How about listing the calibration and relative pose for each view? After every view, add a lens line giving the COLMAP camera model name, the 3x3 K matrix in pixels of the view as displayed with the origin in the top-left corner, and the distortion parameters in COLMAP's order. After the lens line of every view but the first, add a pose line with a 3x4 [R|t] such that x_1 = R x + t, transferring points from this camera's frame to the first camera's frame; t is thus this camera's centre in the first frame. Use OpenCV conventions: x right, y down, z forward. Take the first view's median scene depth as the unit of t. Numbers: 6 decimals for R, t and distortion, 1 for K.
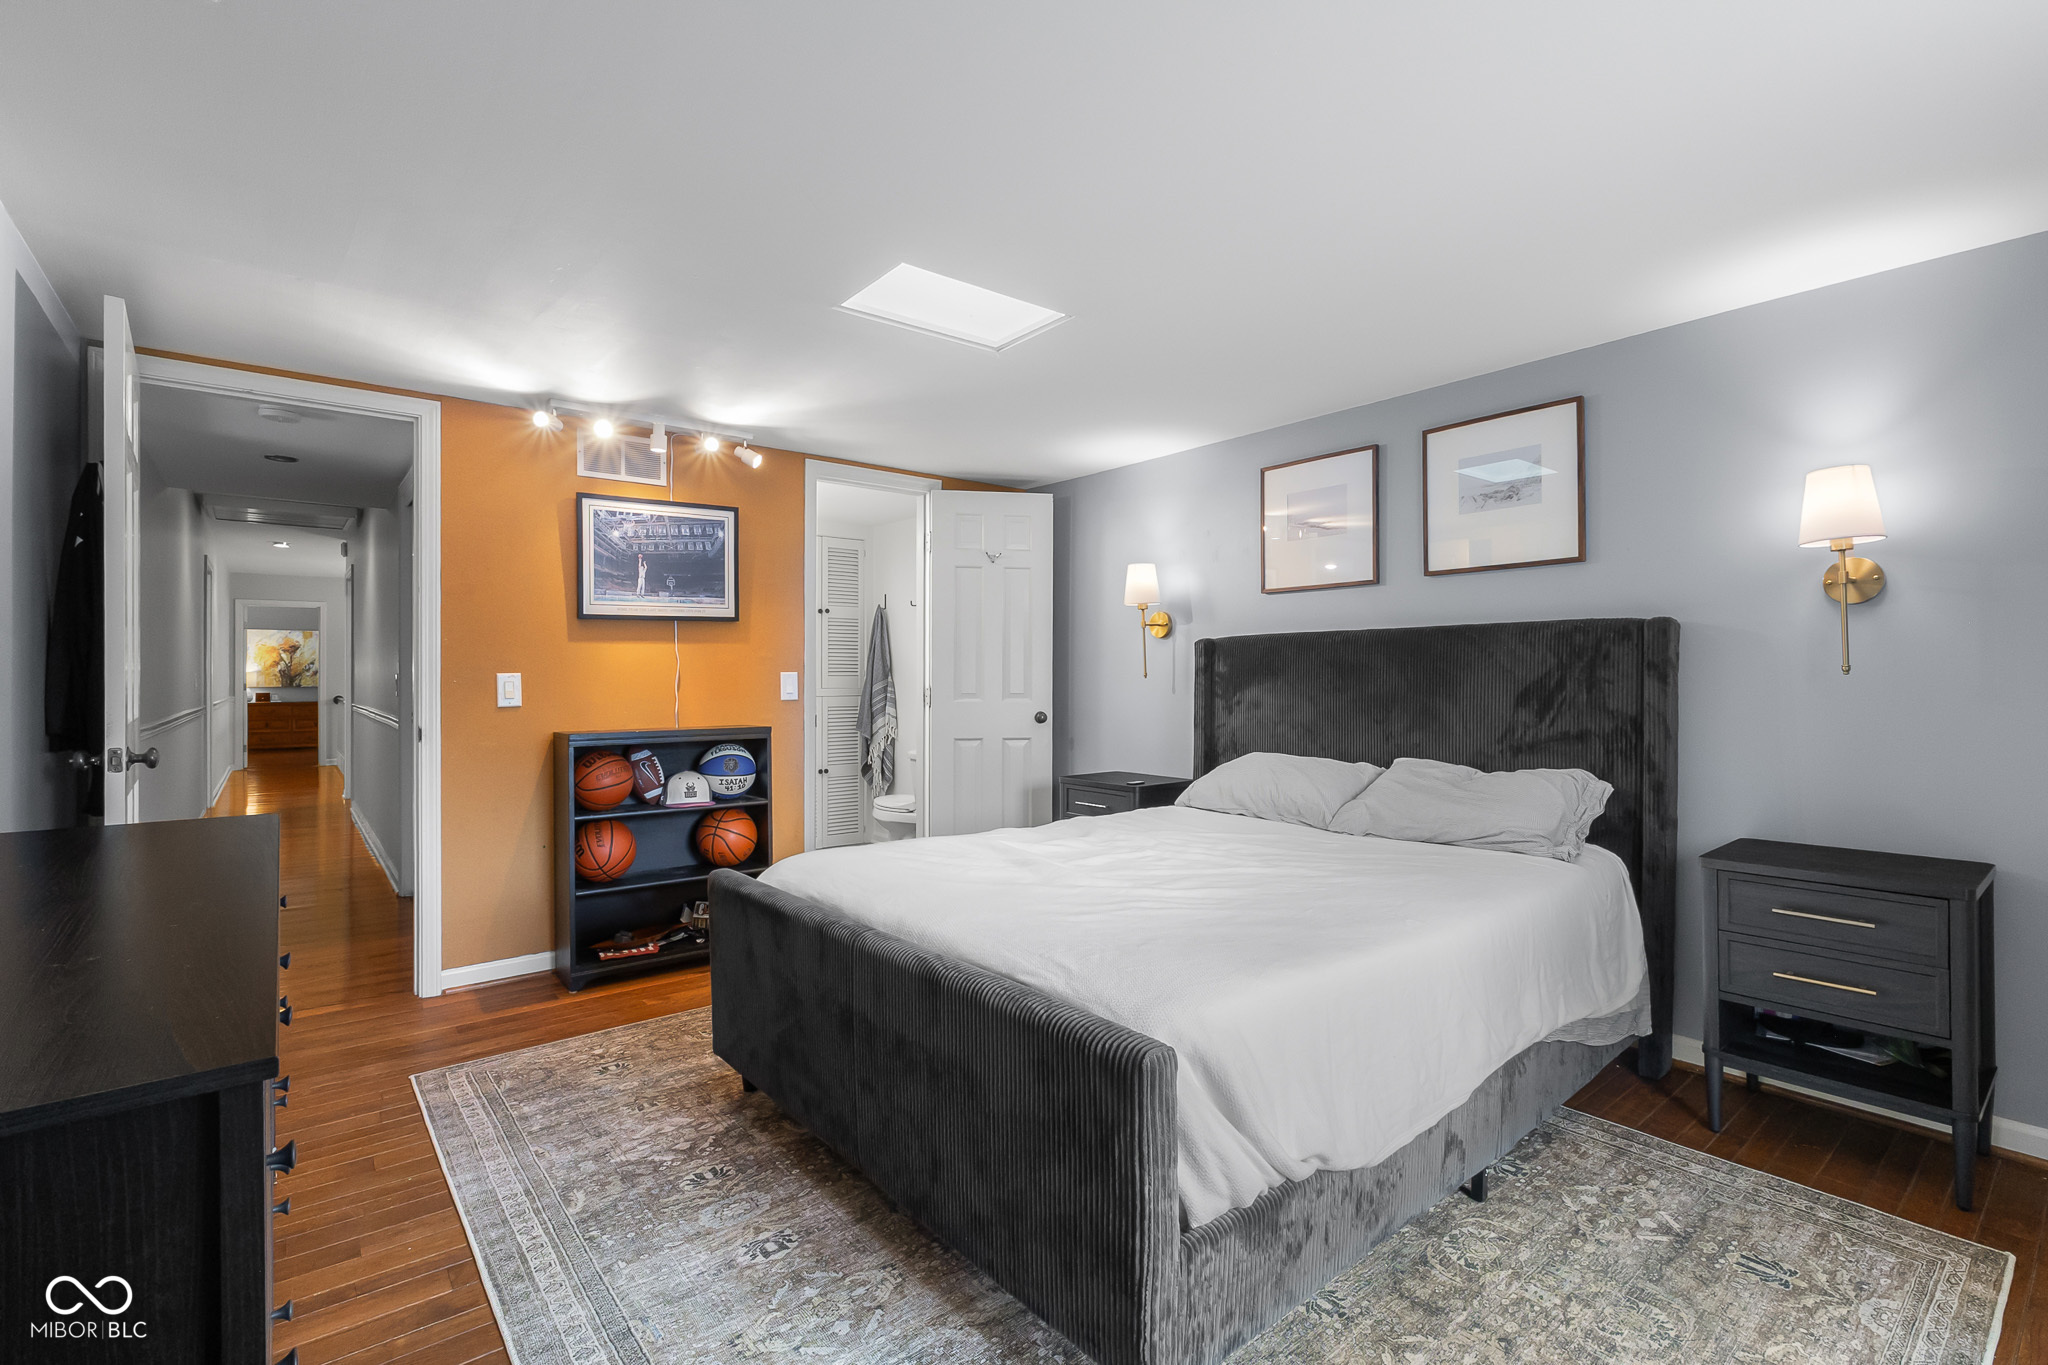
lens RADIAL K [[913.8, 0, 1023.1], [0, 913.8, 677.8], [0, 0, 1]] dist [0.000913, 0.000850]
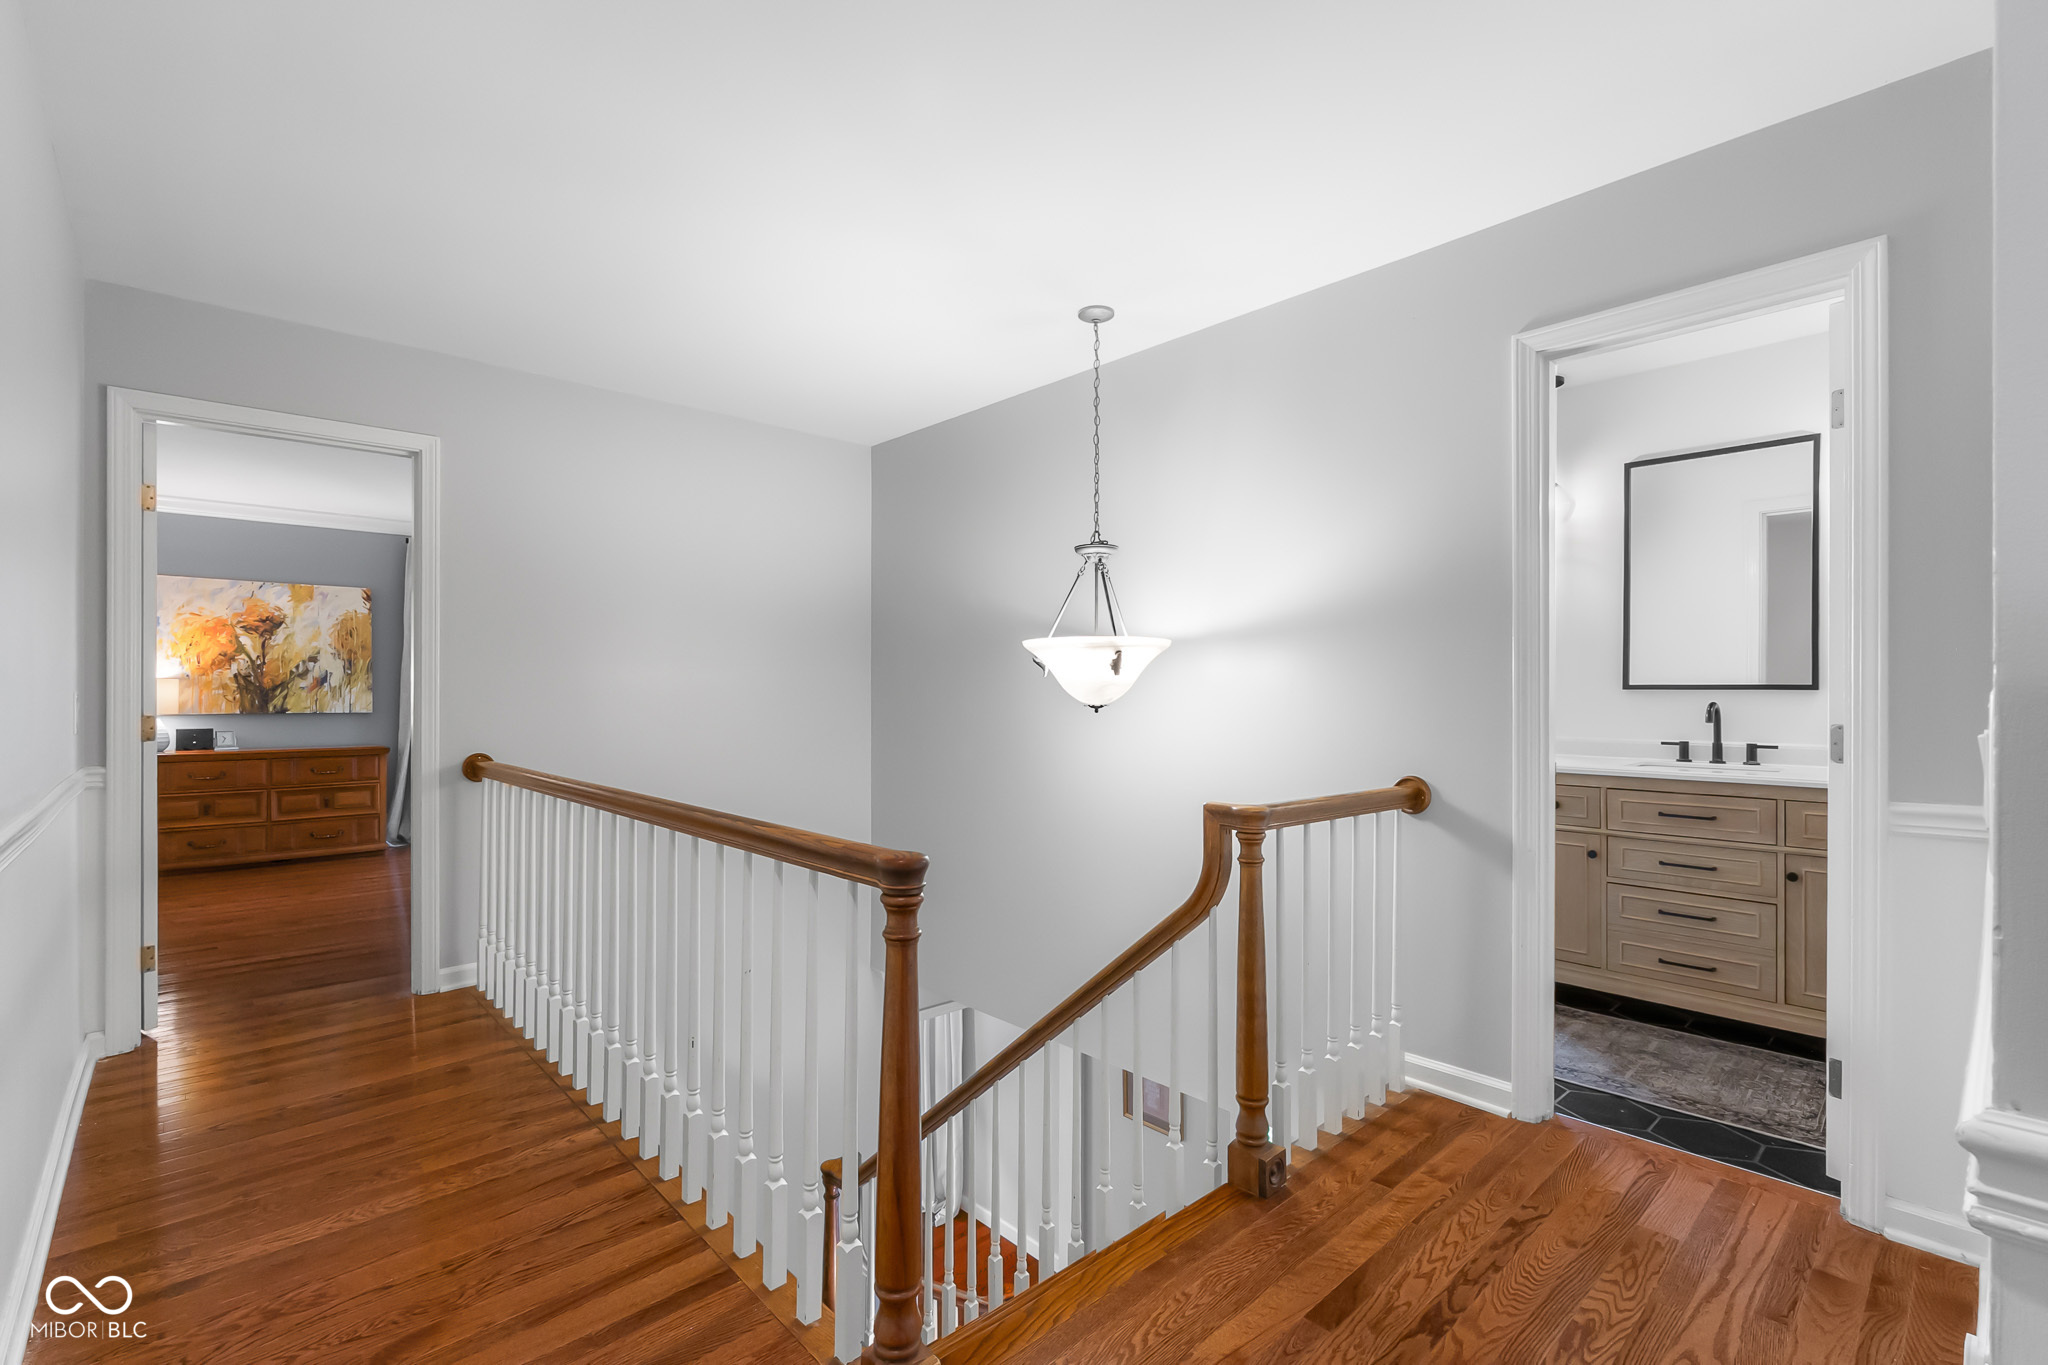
lens RADIAL K [[913.8, 0, 1024.1], [0, 913.8, 686.9], [0, 0, 1]] dist [0.000913, 0.000850]
pose [[0.998448, -0.002302, 0.055638, -0.471640], [0.002496, 0.999991, -0.003409, -0.000202], [-0.055629, 0.003542, 0.998445, 0.556200]]
